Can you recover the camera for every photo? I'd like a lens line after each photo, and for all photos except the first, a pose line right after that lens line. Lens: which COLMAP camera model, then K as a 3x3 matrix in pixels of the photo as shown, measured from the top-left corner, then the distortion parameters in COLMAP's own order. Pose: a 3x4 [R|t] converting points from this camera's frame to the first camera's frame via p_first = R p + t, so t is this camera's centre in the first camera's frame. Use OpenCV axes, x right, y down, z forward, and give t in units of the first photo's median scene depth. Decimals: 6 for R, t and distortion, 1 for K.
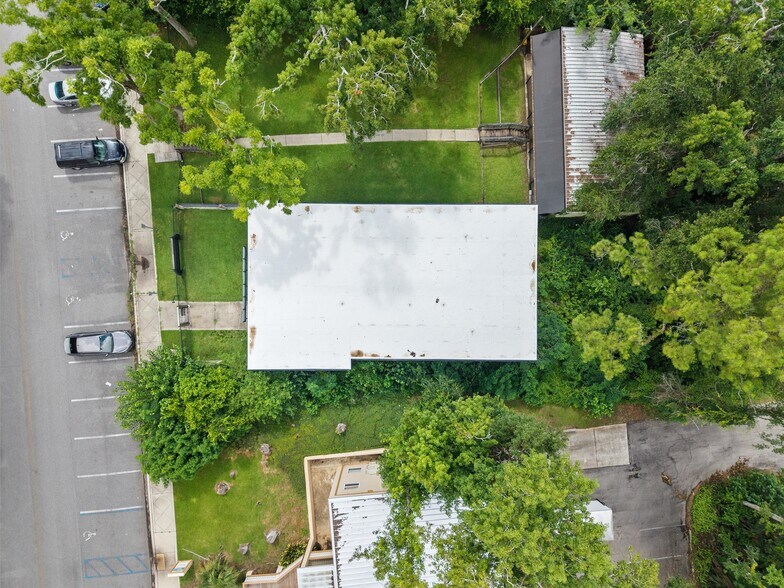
lens RADIAL K [[520.1, 0, 392.0], [0, 520.1, 294.0], [0, 0, 1]] dist [0.024743, -0.028291]
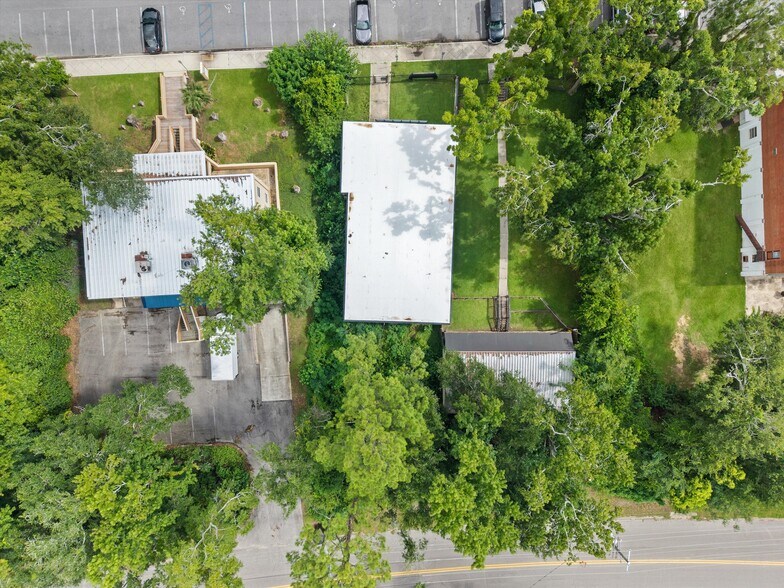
lens RADIAL K [[520.1, 0, 392.0], [0, 520.1, 294.0], [0, 0, 1]] dist [0.024743, -0.028291]
pose [[-0.027215, 0.999607, -0.006720, 0.198637], [-0.999469, -0.027331, -0.017750, 0.019587], [-0.017927, 0.006234, 0.999820, -0.429516]]
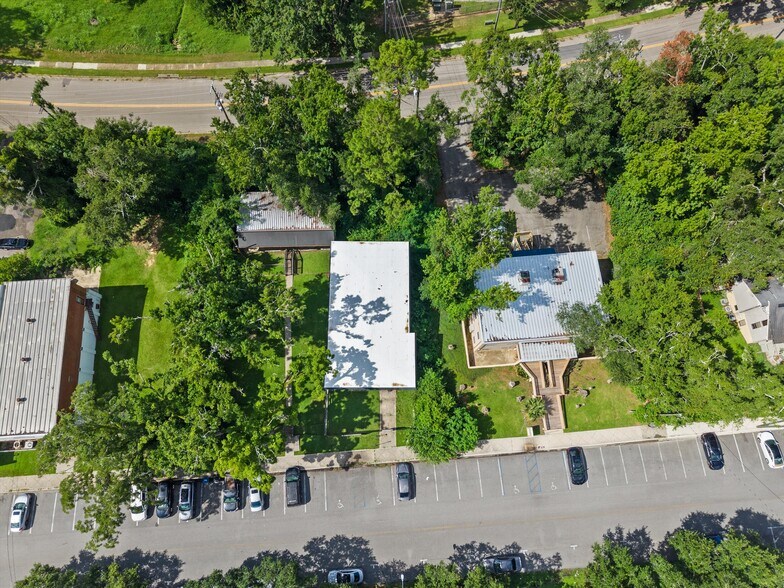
lens RADIAL K [[520.1, 0, 392.0], [0, 520.1, 294.0], [0, 0, 1]] dist [0.024743, -0.028291]
pose [[-0.003432, -0.966560, 0.256417, -0.399936], [0.999982, -0.002062, 0.005613, 0.047120], [-0.004896, 0.256431, 0.966550, -0.816921]]
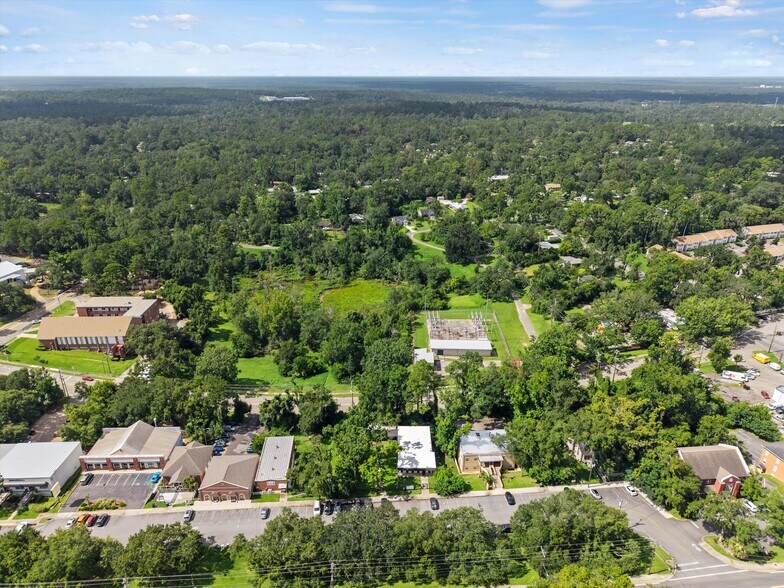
lens RADIAL K [[520.1, 0, 392.0], [0, 520.1, 294.0], [0, 0, 1]] dist [0.024743, -0.028291]
pose [[-0.004554, -0.404833, 0.914379, -3.457087], [0.999989, -0.000917, 0.004574, -0.227459], [-0.001014, 0.914390, 0.404833, -1.980402]]
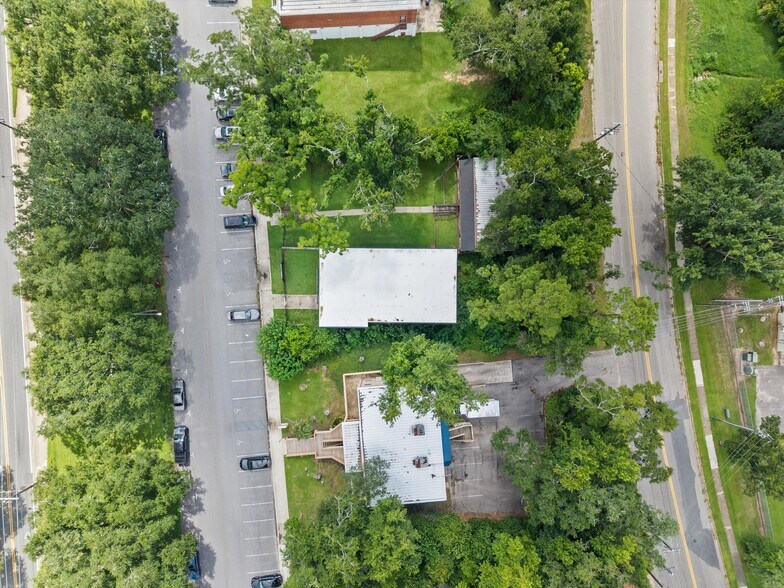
lens RADIAL K [[520.1, 0, 392.0], [0, 520.1, 294.0], [0, 0, 1]] dist [0.024743, -0.028291]
pose [[0.999994, 0.003538, -0.000093, 0.016659], [-0.003538, 0.999989, -0.003197, 0.016956], [0.000081, 0.003197, 0.999995, -1.021920]]
